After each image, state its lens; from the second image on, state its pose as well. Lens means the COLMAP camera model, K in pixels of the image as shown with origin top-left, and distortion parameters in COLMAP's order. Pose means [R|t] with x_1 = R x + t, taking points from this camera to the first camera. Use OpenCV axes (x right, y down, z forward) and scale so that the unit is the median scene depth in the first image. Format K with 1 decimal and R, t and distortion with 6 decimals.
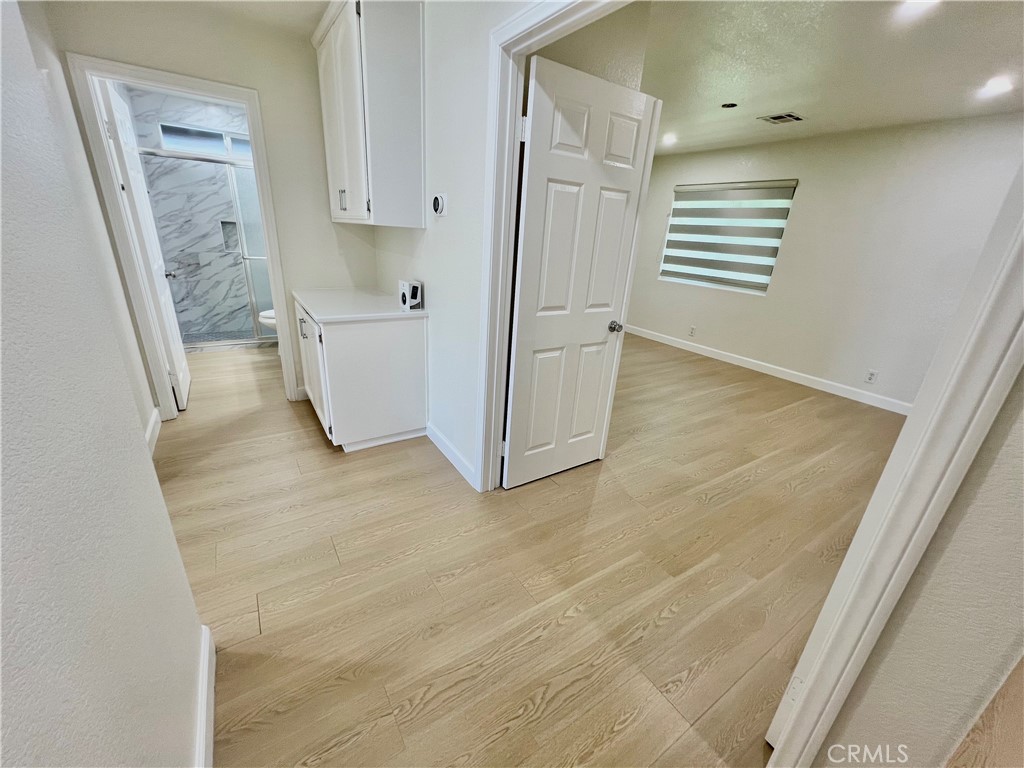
lens RADIAL K [[409.9, 0, 508.8], [0, 409.9, 385.8], [0, 0, 1]] dist [-0.000835, 0.001144]
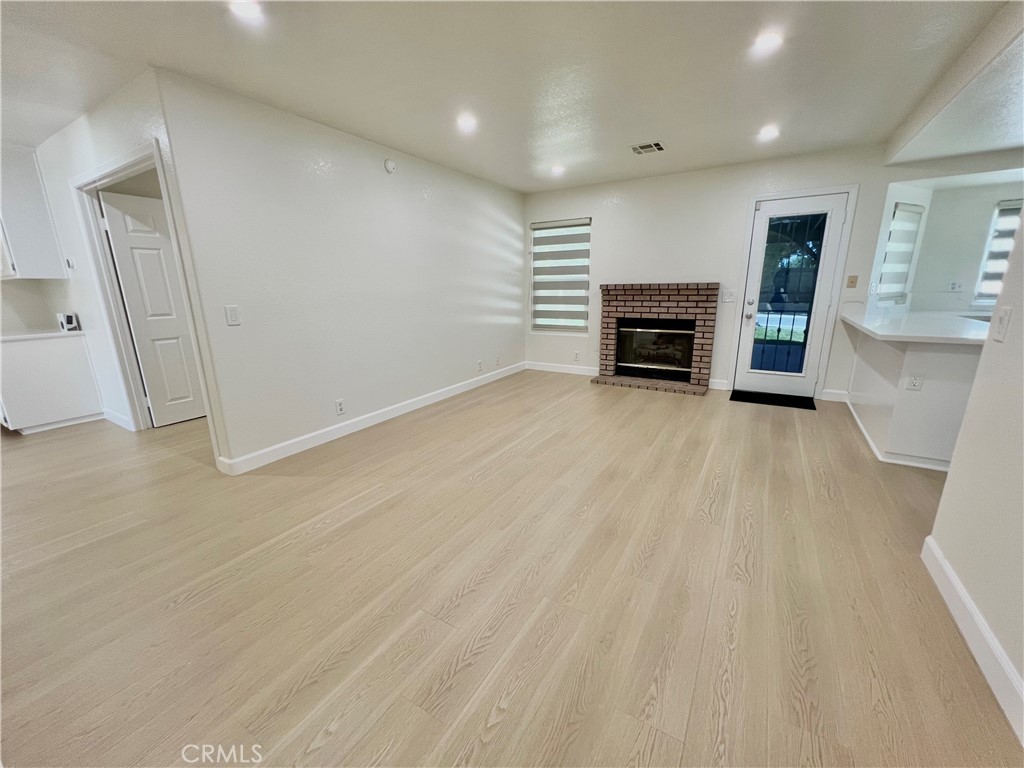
lens RADIAL K [[409.9, 0, 510.0], [0, 409.9, 385.6], [0, 0, 1]] dist [-0.000835, 0.001144]
pose [[0.903027, -0.175728, 0.391998, 0.177339], [0.217723, 0.973844, -0.064994, 0.135974], [-0.370324, 0.144038, 0.917667, -0.283131]]
